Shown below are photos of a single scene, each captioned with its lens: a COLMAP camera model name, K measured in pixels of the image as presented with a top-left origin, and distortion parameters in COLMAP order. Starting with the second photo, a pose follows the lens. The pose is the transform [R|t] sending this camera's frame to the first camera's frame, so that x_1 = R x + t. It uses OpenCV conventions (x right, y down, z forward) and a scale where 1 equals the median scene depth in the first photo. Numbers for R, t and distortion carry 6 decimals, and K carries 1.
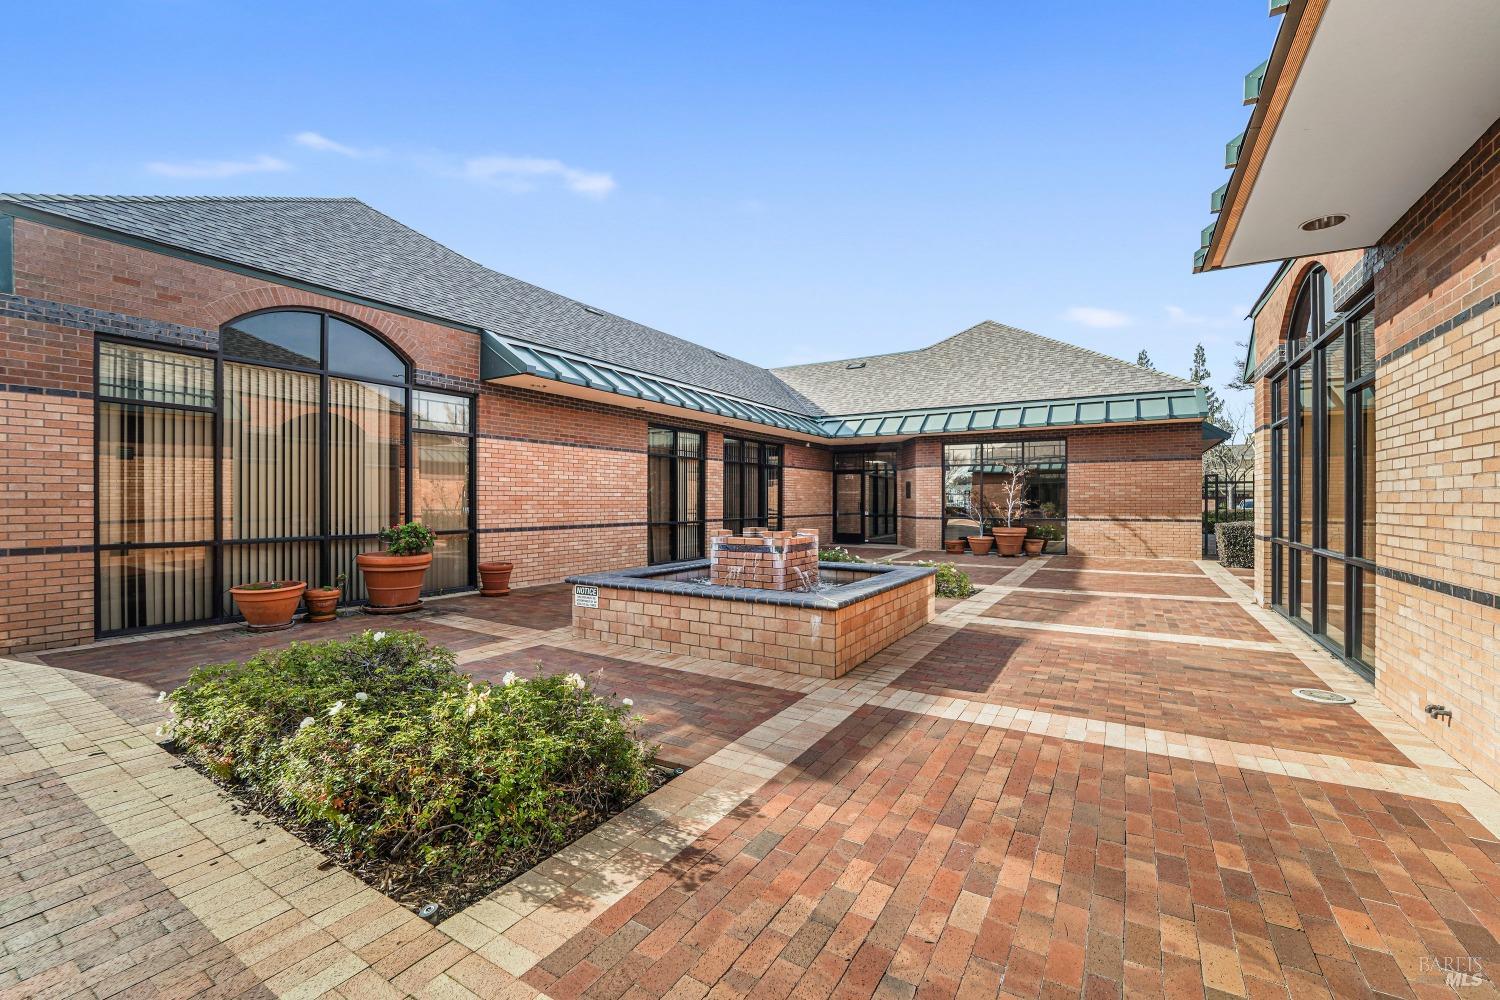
lens RADIAL K [[613.6, 0, 748.6], [0, 613.6, 503.2], [0, 0, 1]] dist [-0.015195, -0.001203]
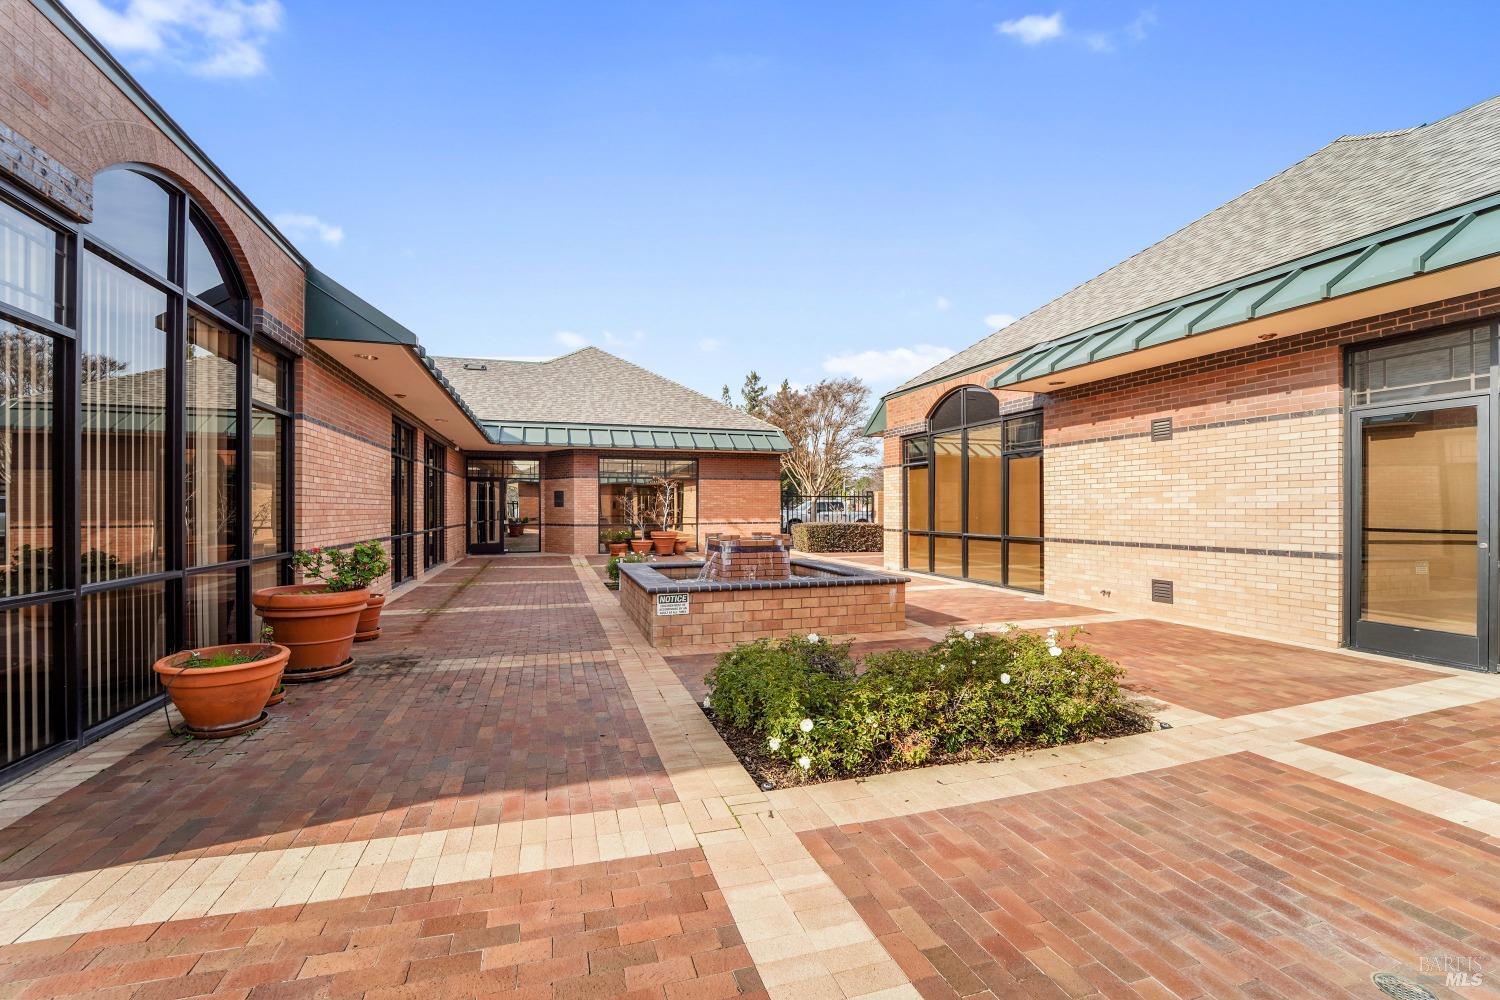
lens RADIAL K [[613.6, 0, 740.3], [0, 613.6, 506.2], [0, 0, 1]] dist [-0.015195, -0.001203]
pose [[0.656409, 0.001232, 0.754405, -0.384867], [0.005124, 0.999968, -0.006092, -0.001362], [-0.754388, 0.007864, 0.656382, 0.100723]]
